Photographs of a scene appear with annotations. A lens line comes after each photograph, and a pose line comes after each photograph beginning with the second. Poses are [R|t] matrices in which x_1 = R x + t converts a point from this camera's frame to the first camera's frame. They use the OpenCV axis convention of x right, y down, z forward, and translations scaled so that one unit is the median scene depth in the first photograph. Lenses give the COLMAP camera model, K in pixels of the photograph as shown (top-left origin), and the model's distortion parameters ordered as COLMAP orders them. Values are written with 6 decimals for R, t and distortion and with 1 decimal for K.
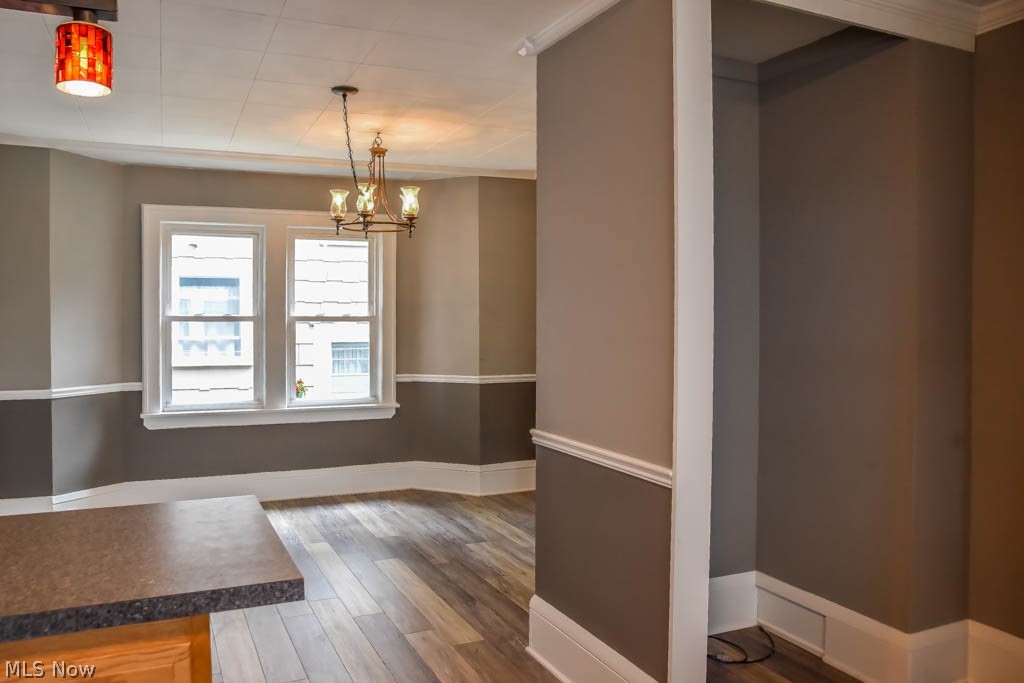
lens RADIAL K [[786.1, 0, 511.4], [0, 786.1, 317.0], [0, 0, 1]] dist [-0.124603, 0.001284]
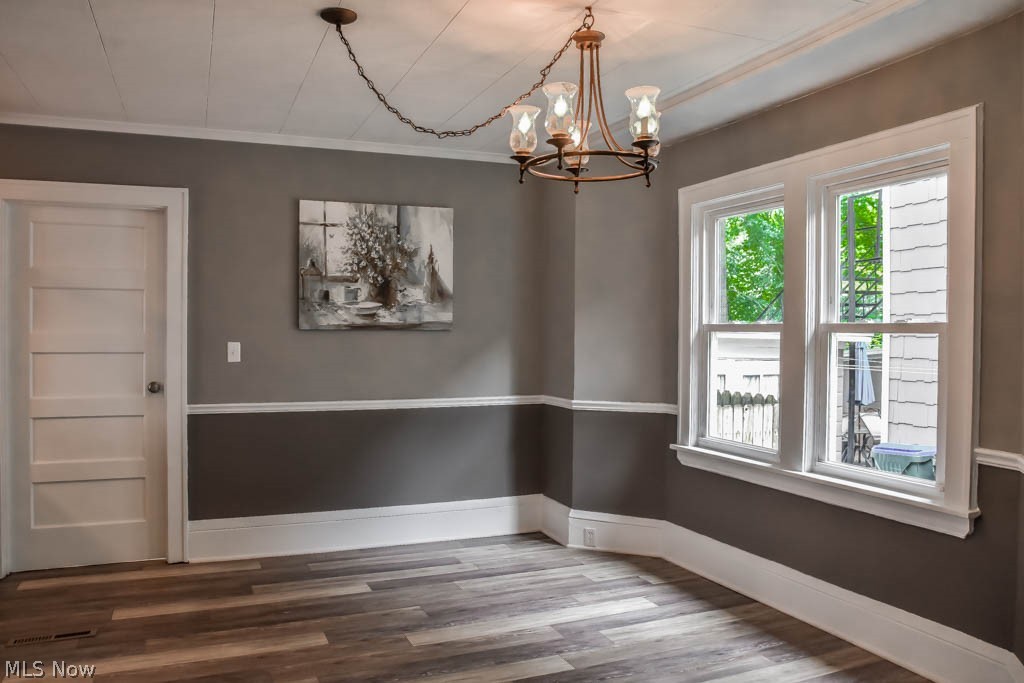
lens RADIAL K [[797.5, 0, 512.0], [0, 797.5, 341.5], [0, 0, 1]] dist [0.002959, 0.000588]
pose [[-0.044466, 0.007372, -0.998984, 0.387445], [-0.008944, 0.999930, 0.007777, 0.011109], [0.998971, 0.009281, -0.044397, 0.860923]]
